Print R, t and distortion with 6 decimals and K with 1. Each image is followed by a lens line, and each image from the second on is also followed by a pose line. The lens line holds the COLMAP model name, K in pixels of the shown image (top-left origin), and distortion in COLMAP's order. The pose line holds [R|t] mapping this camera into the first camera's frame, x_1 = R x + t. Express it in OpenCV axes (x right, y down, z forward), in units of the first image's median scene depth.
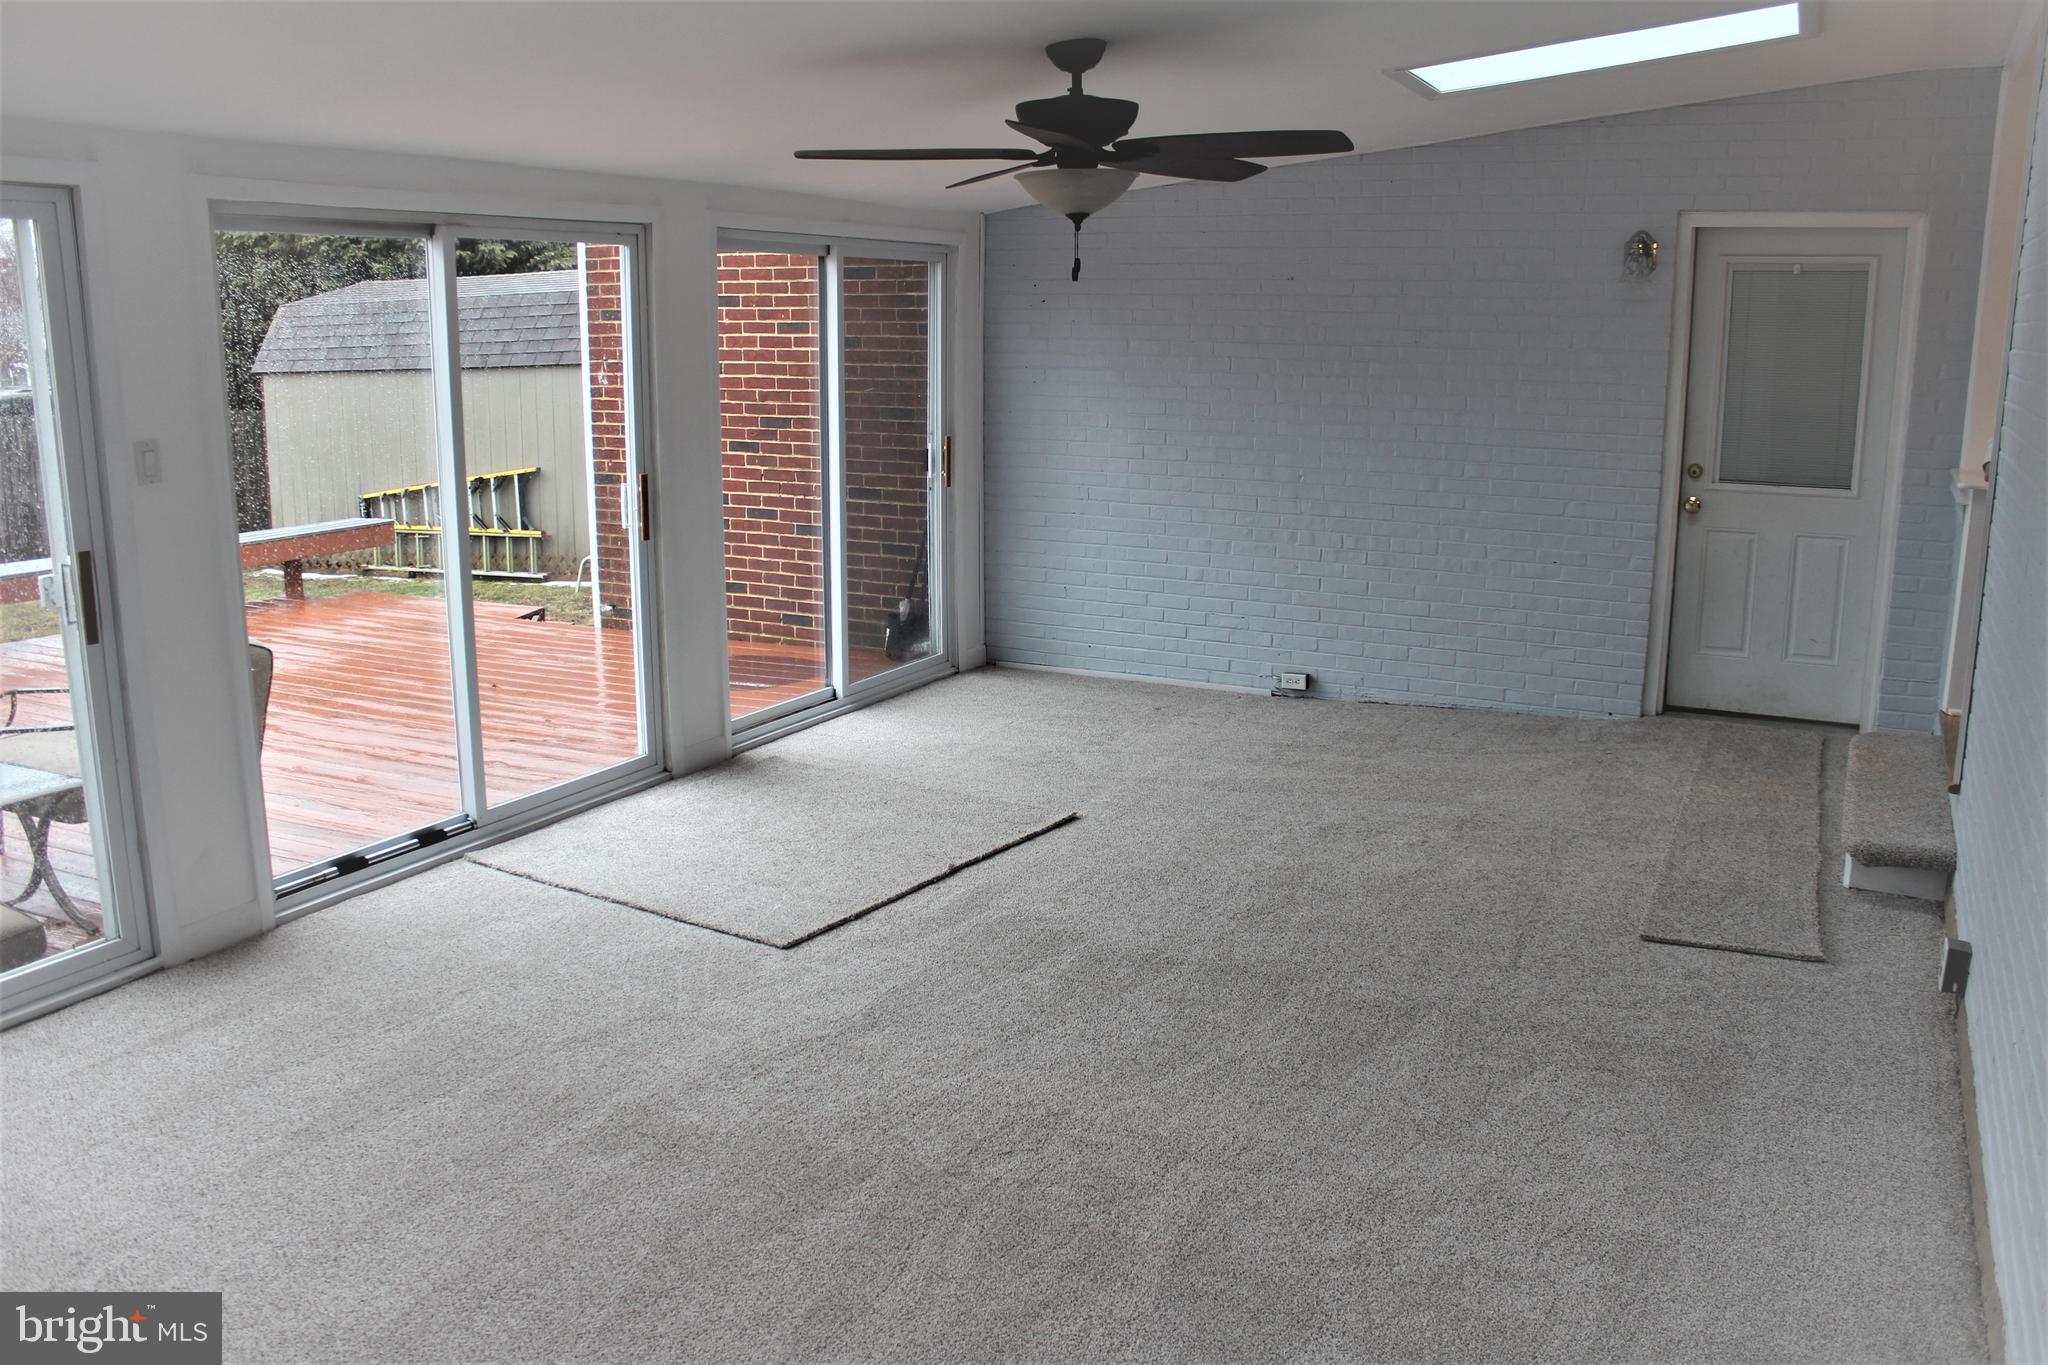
lens RADIAL K [[1690.9, 0, 1024.0], [0, 1690.9, 682.5], [0, 0, 1]] dist [-0.162955, 0.159500]
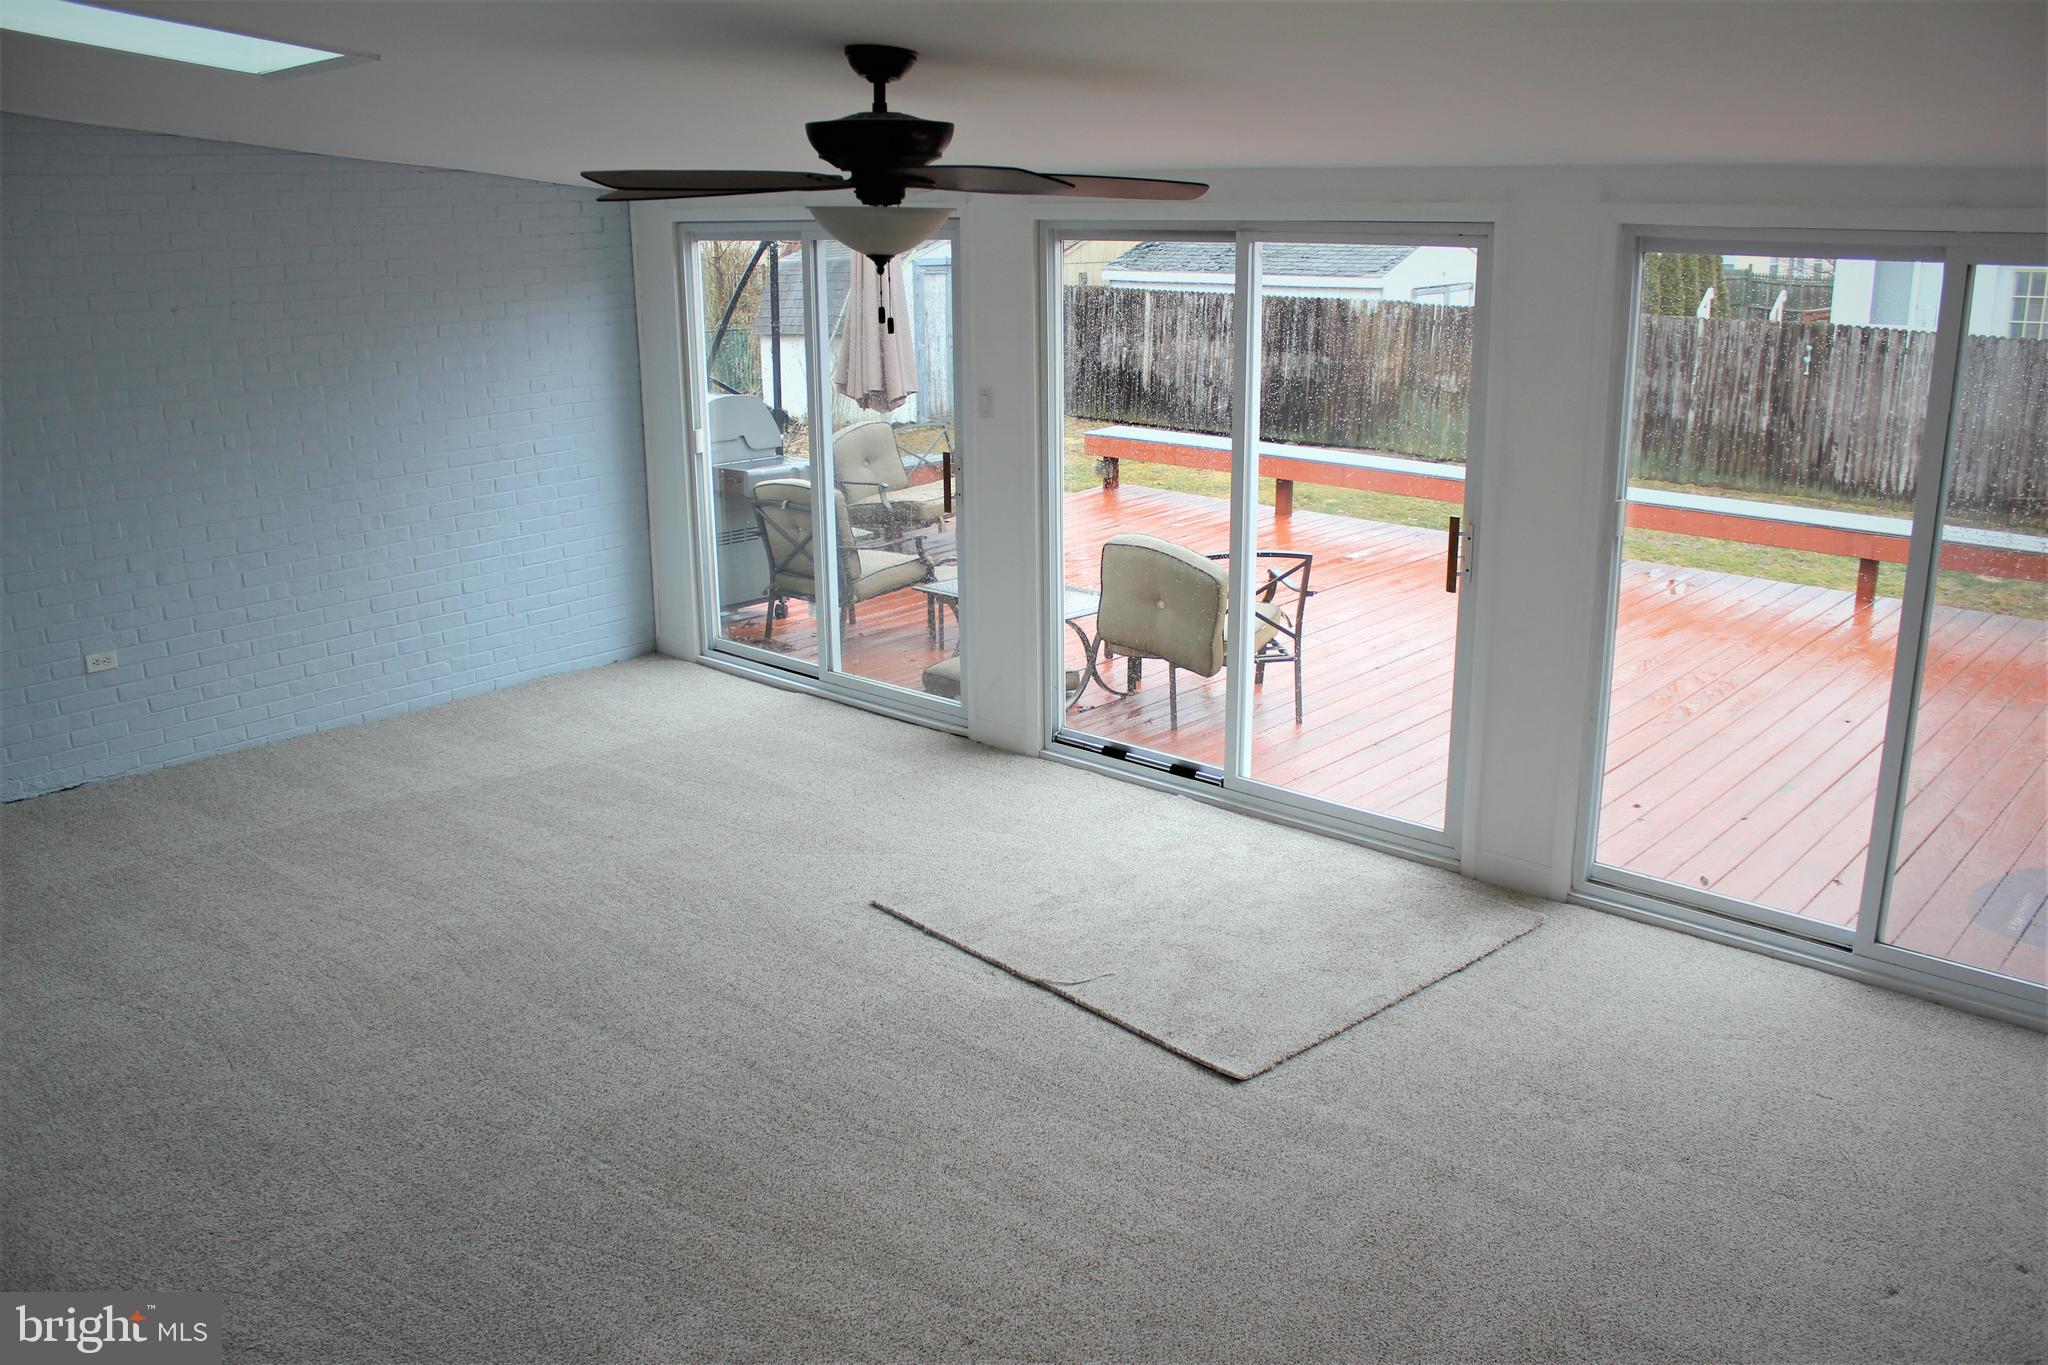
lens RADIAL K [[1690.9, 0, 1024.0], [0, 1690.9, 682.5], [0, 0, 1]] dist [-0.162955, 0.159500]
pose [[-0.249291, 0.271353, -0.929635, 0.795928], [-0.197082, 0.925638, 0.323036, -0.343501], [0.948163, 0.263745, -0.177275, 1.194294]]
